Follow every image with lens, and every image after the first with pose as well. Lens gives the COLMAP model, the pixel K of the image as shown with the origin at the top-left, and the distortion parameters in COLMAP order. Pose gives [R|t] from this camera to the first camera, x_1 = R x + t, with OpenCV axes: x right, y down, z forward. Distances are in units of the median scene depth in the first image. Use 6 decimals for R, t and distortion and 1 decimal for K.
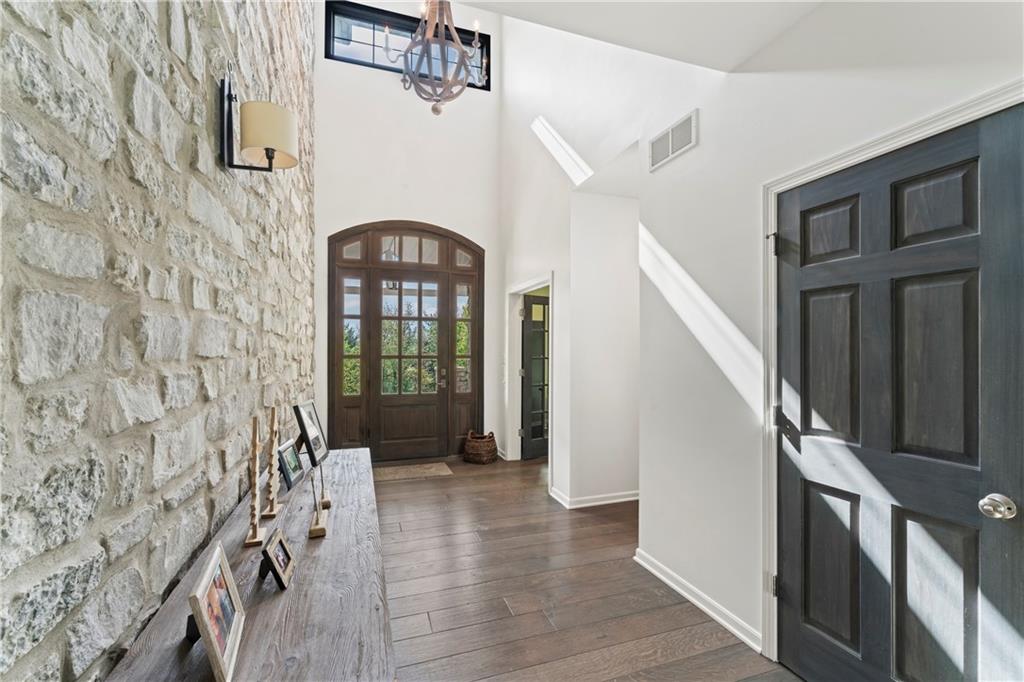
lens RADIAL K [[443.7, 0, 510.6], [0, 443.7, 345.9], [0, 0, 1]] dist [-0.002011, -0.000186]
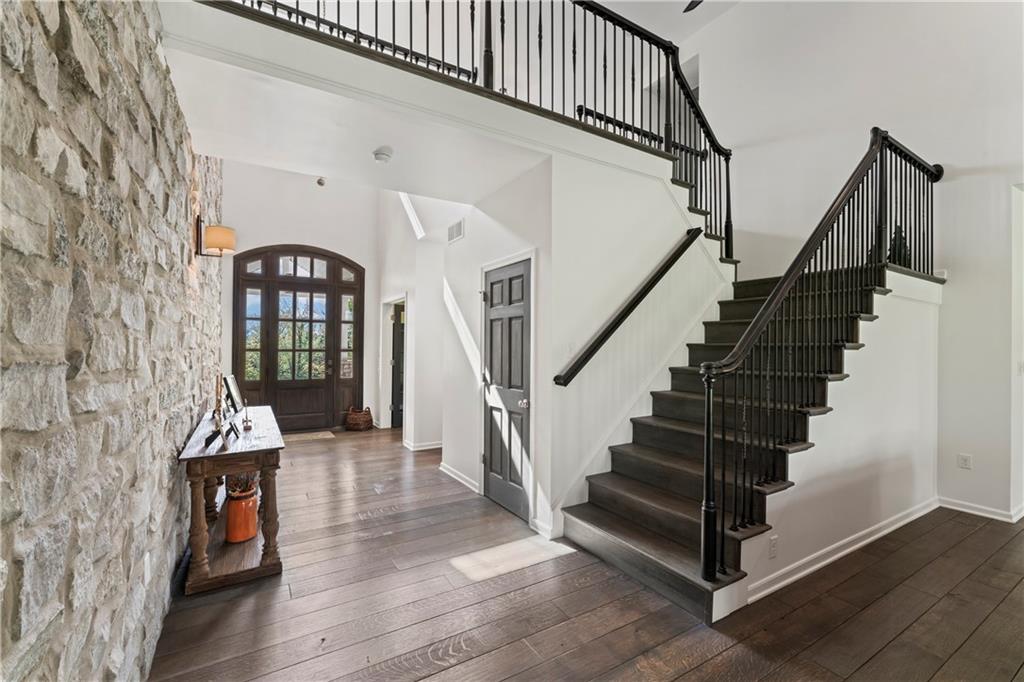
lens RADIAL K [[443.7, 0, 515.0], [0, 443.7, 344.2], [0, 0, 1]] dist [-0.002011, -0.000186]
pose [[0.977886, 0.010137, 0.208894, 0.111324], [-0.011013, 0.999935, 0.003028, -0.003598], [-0.208850, -0.005262, 0.977934, -0.400056]]
